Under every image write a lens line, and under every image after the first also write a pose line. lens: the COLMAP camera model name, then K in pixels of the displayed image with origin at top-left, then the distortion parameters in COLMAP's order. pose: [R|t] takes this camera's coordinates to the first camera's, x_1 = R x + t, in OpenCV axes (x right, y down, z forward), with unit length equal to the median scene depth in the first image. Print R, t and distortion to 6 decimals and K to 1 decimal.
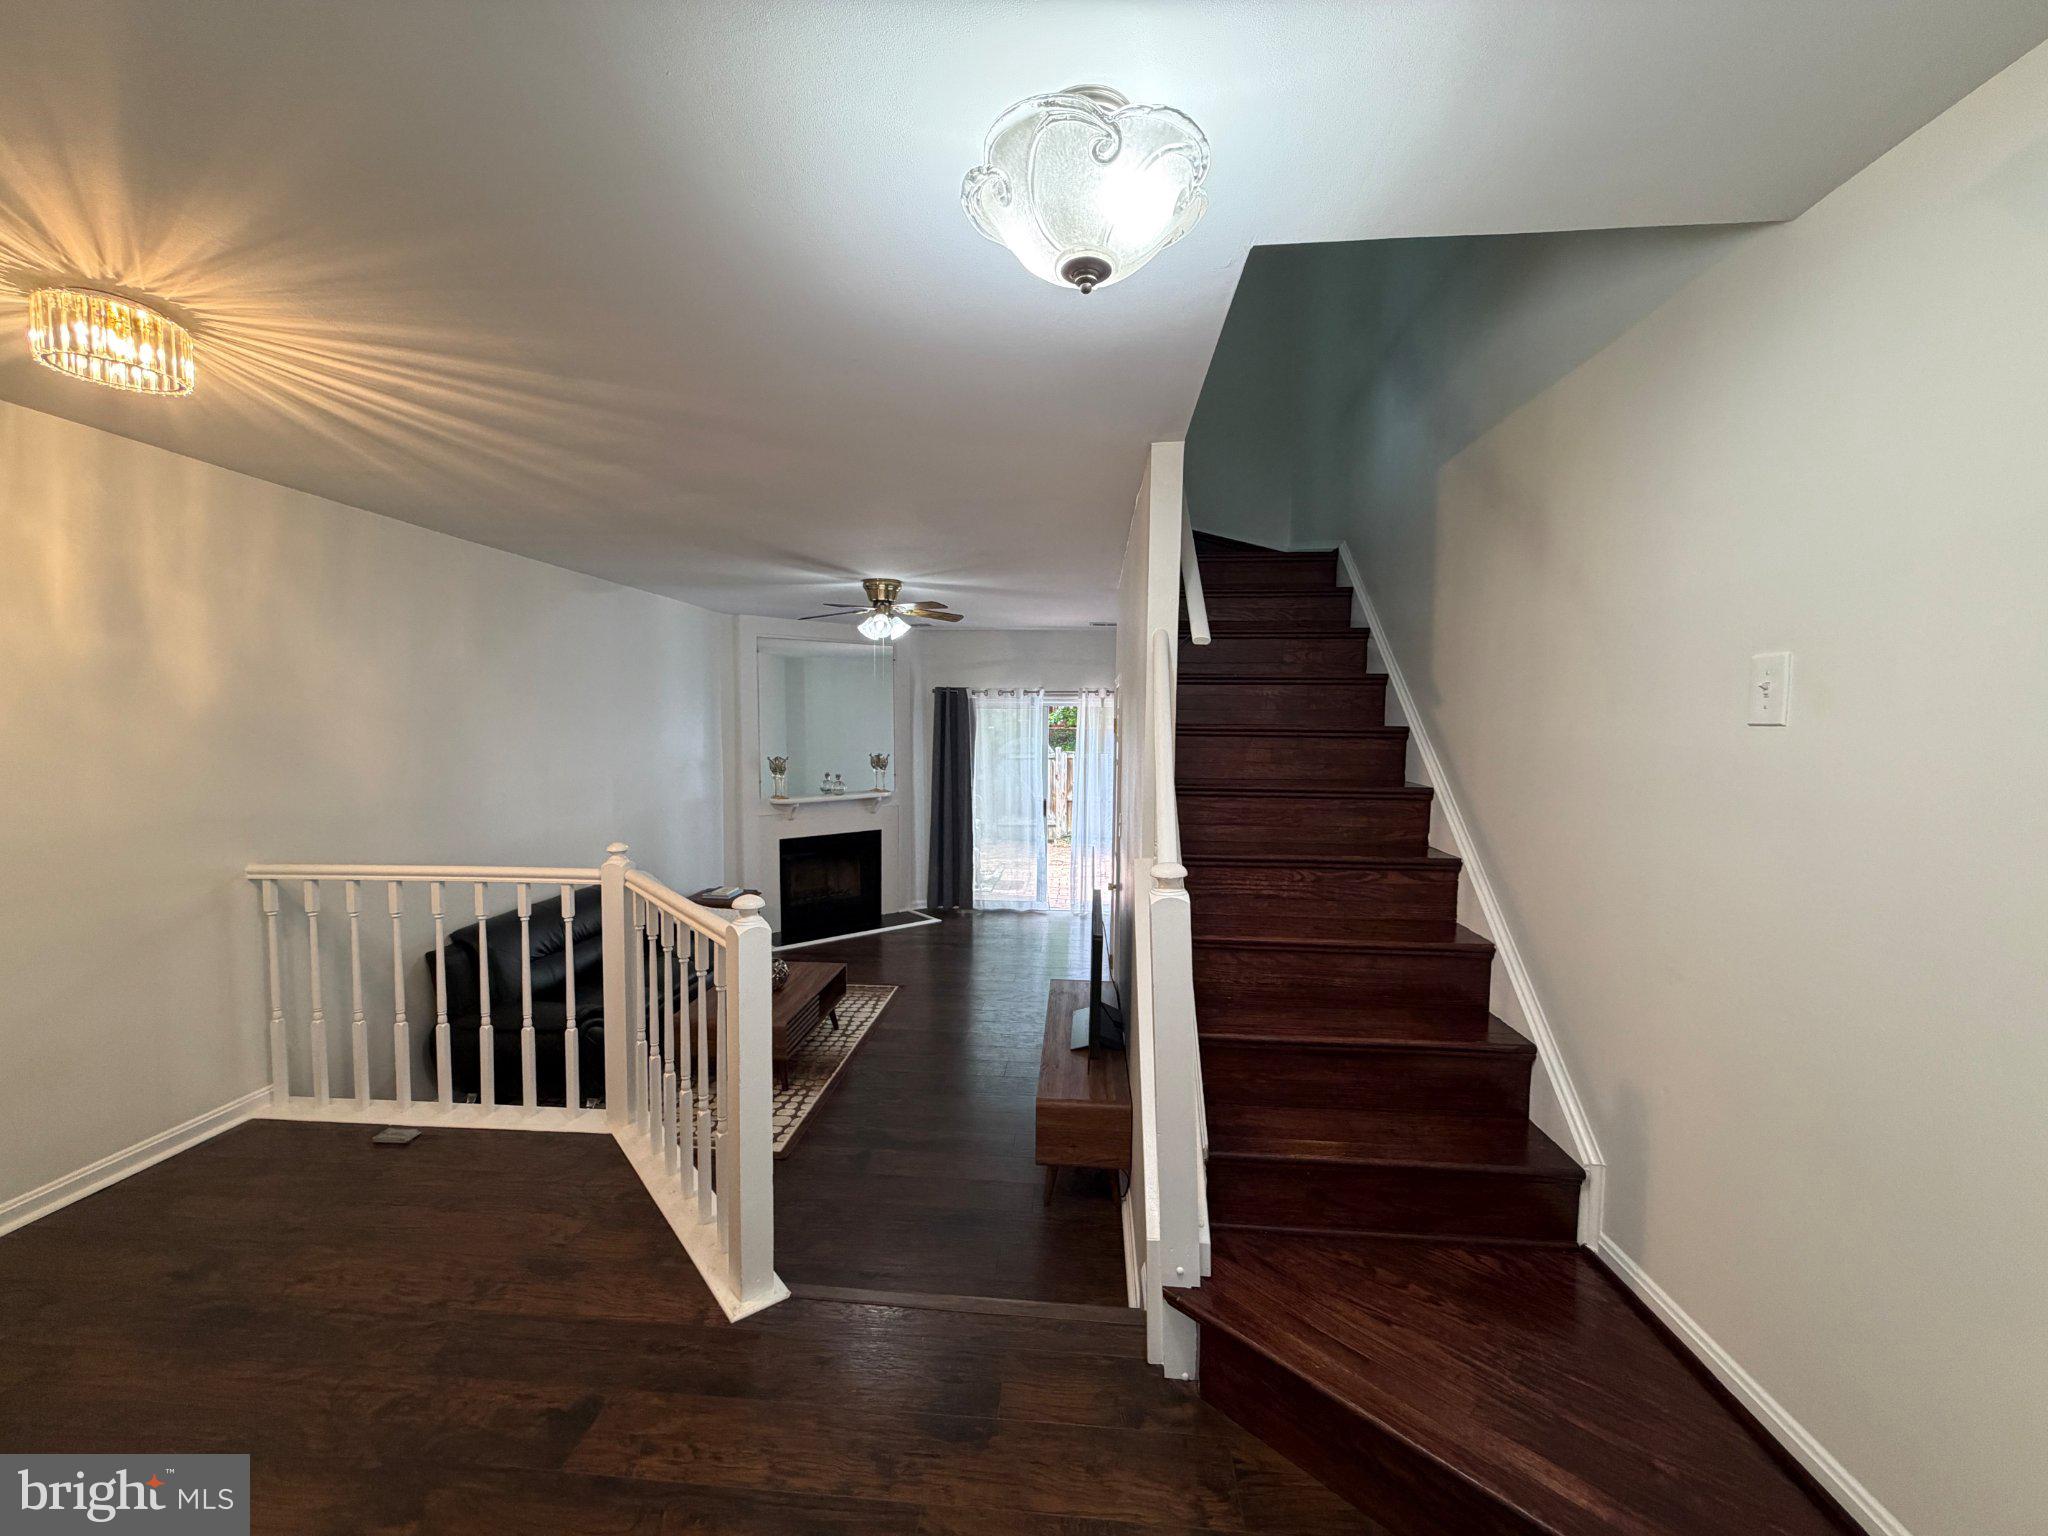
lens RADIAL K [[818.5, 0, 1017.5], [0, 818.5, 760.1], [0, 0, 1]] dist [-0.000197, 0.000118]
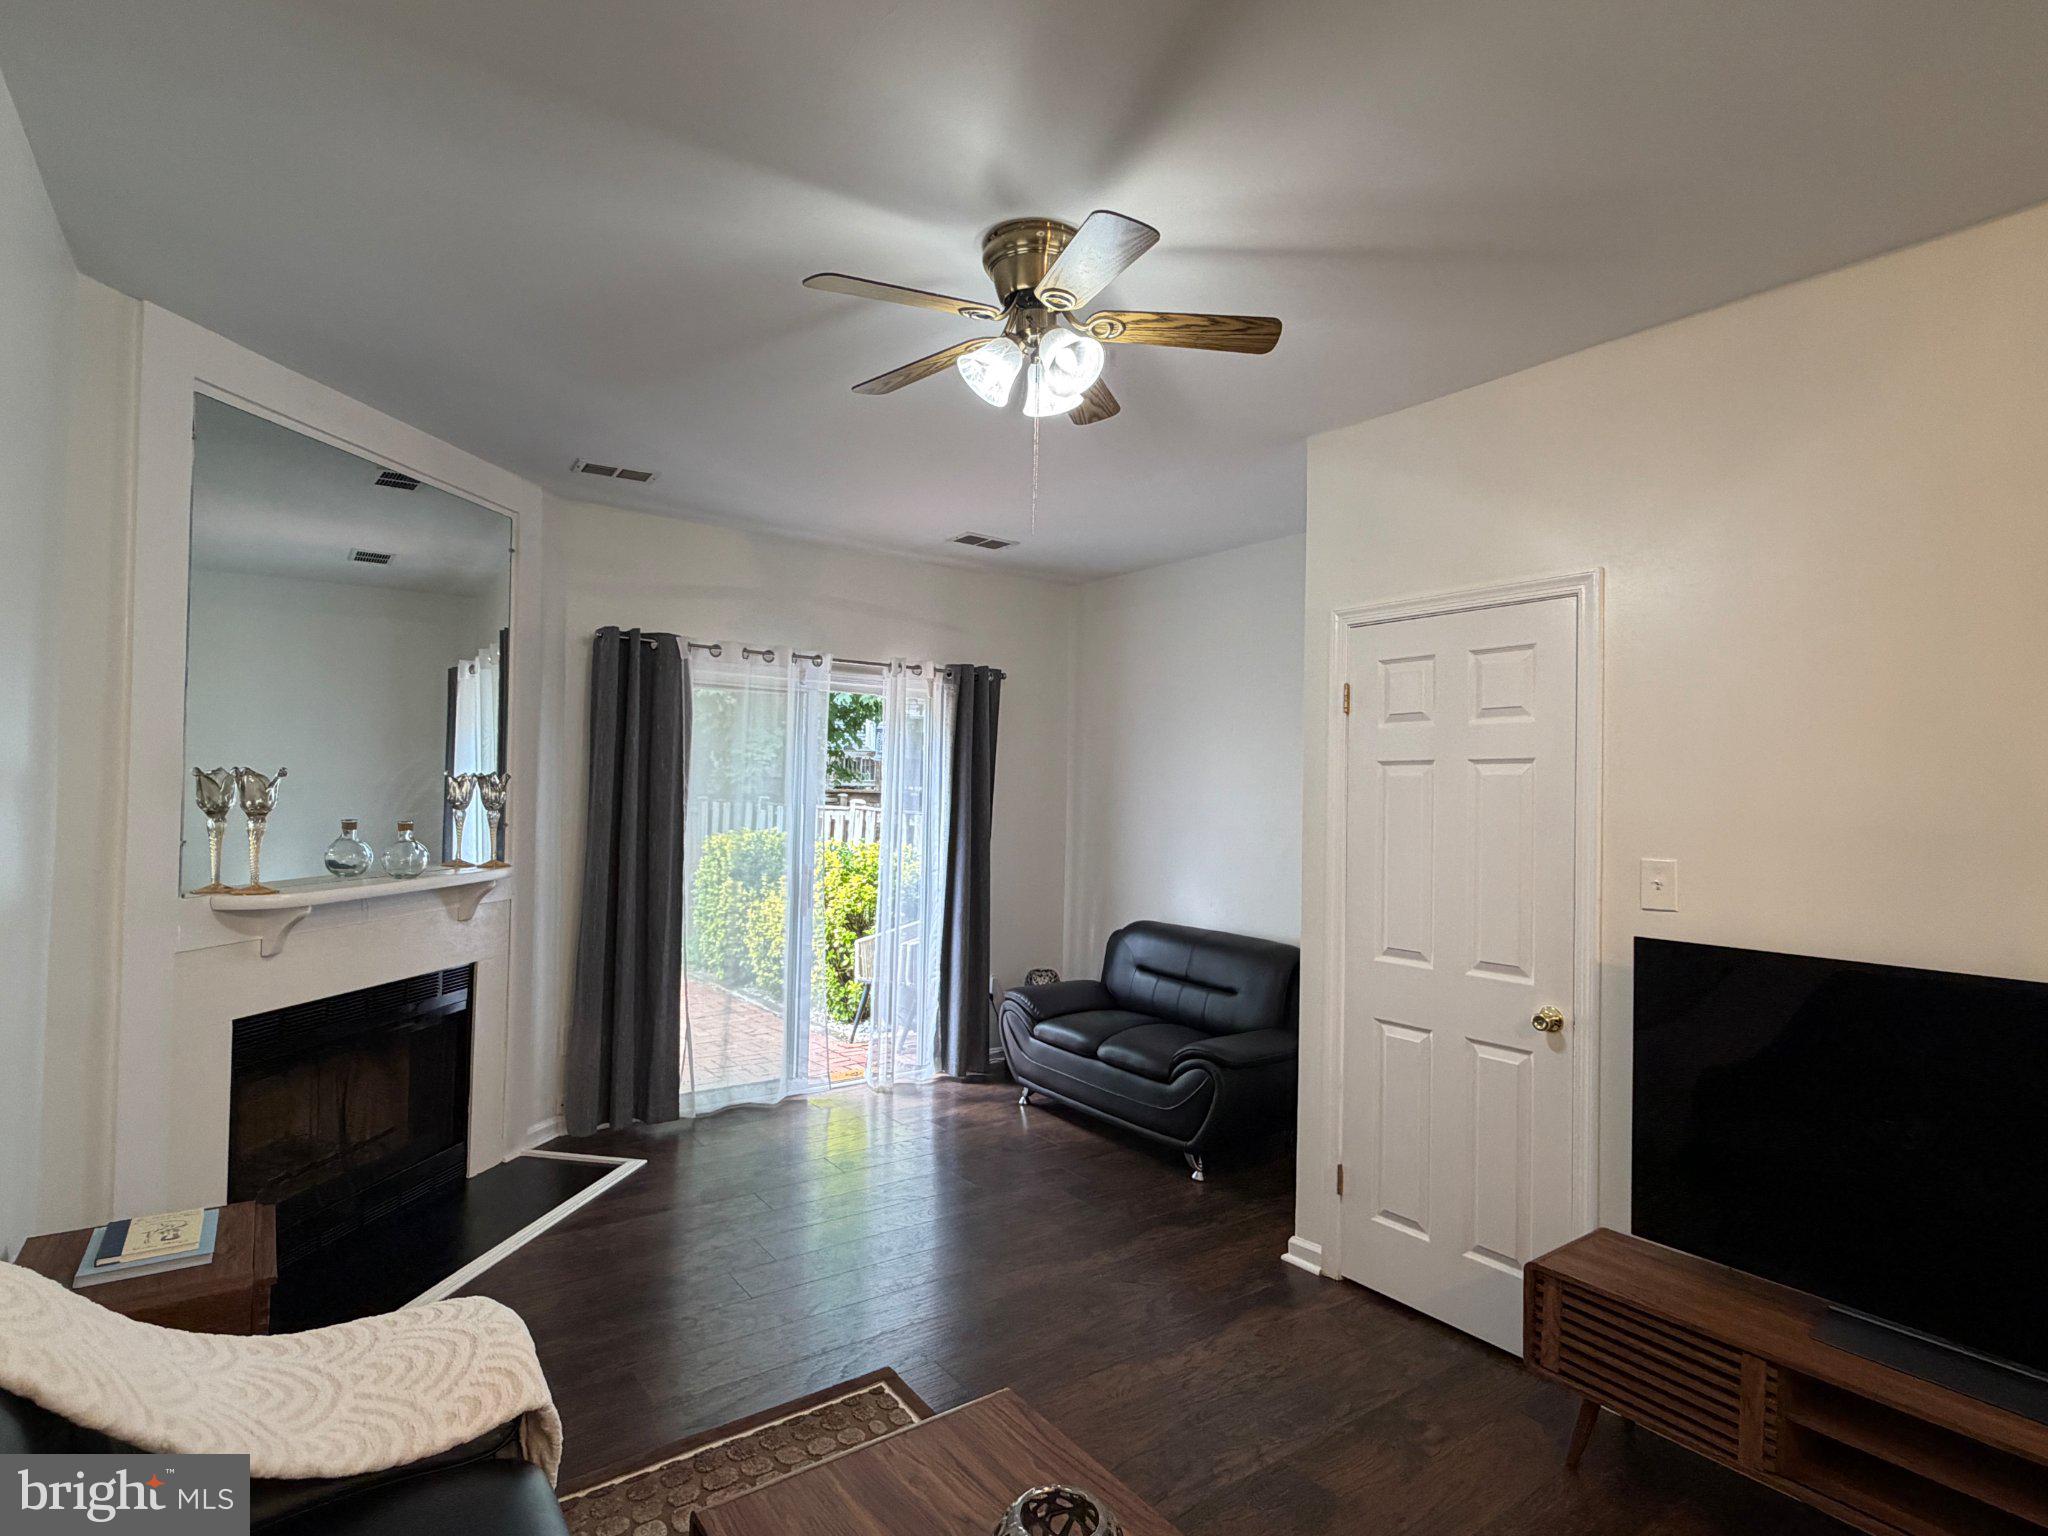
lens RADIAL K [[1040.3, 0, 1020.9], [0, 1040.3, 766.7], [0, 0, 1]] dist [-0.000416, 0.000041]
pose [[0.761951, 0.027107, 0.647067, -0.321408], [0.011818, 0.998375, -0.055740, 0.022789], [-0.647526, 0.050118, 0.760393, 0.473173]]
